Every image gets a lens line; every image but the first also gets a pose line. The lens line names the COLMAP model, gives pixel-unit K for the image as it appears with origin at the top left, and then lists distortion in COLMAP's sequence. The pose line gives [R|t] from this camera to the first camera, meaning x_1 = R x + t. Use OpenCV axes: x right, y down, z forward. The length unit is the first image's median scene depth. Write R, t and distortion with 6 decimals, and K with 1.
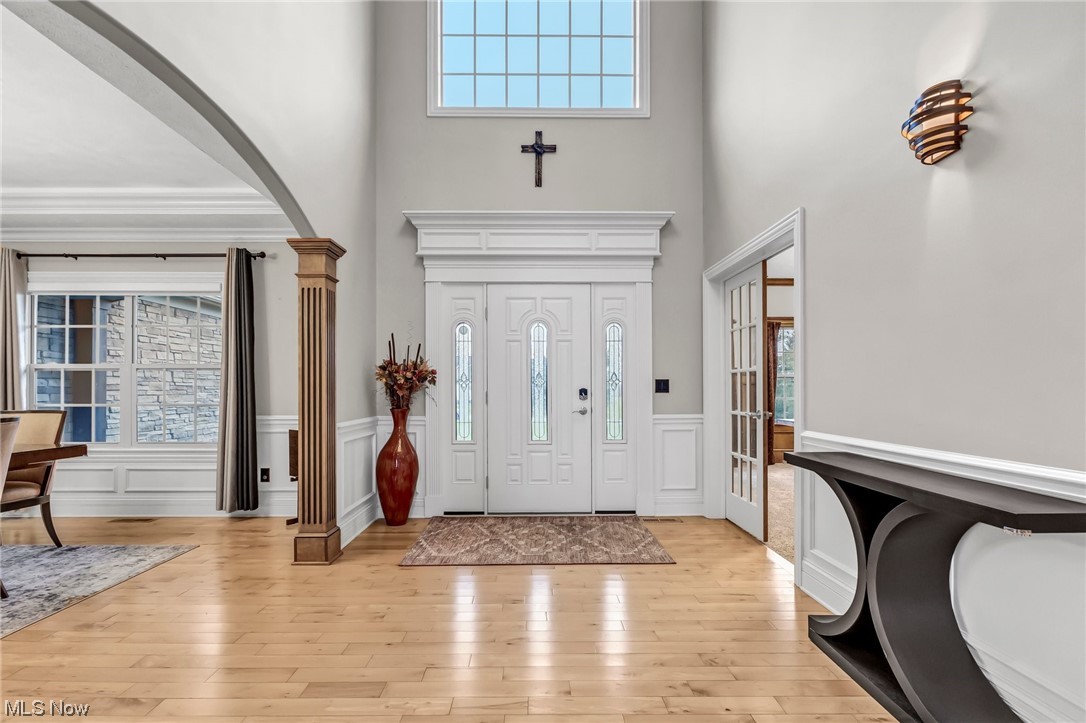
lens RADIAL K [[511.4, 0, 536.4], [0, 511.4, 389.5], [0, 0, 1]] dist [0.001100, -0.000514]
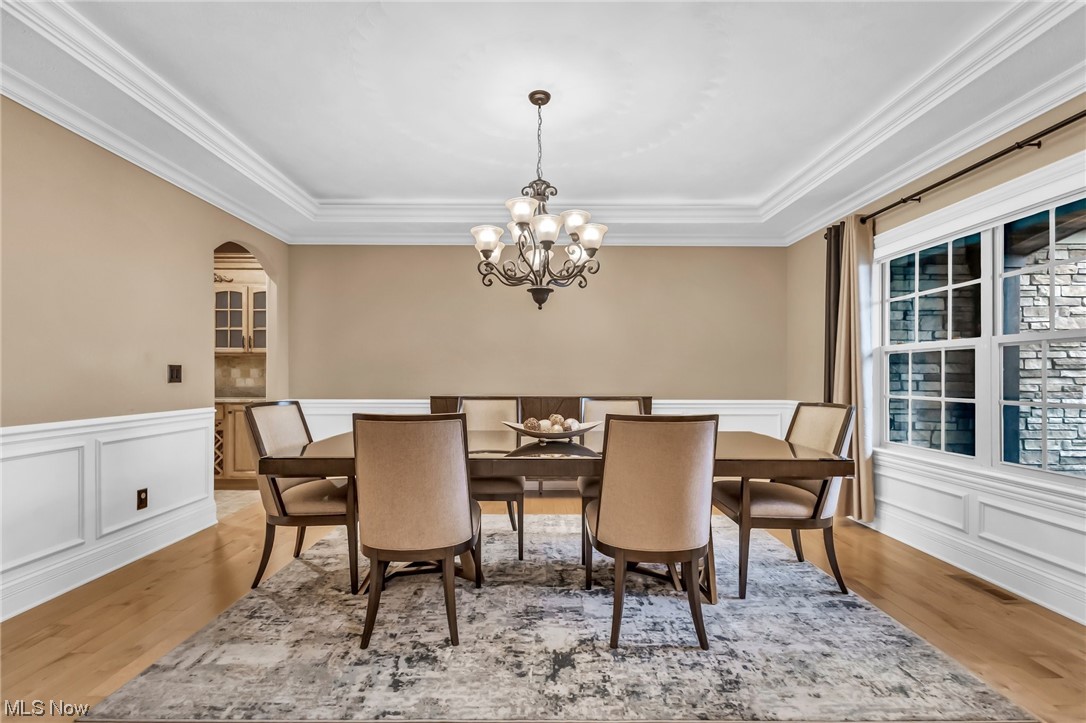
lens RADIAL K [[493.5, 0, 541.0], [0, 493.5, 374.2], [0, 0, 1]] dist [0.002096, 0.000122]
pose [[-0.014818, -0.002484, -0.999887, -0.223888], [0.000710, 0.999997, -0.002495, -0.003735], [0.999890, -0.000747, -0.014816, 0.589212]]
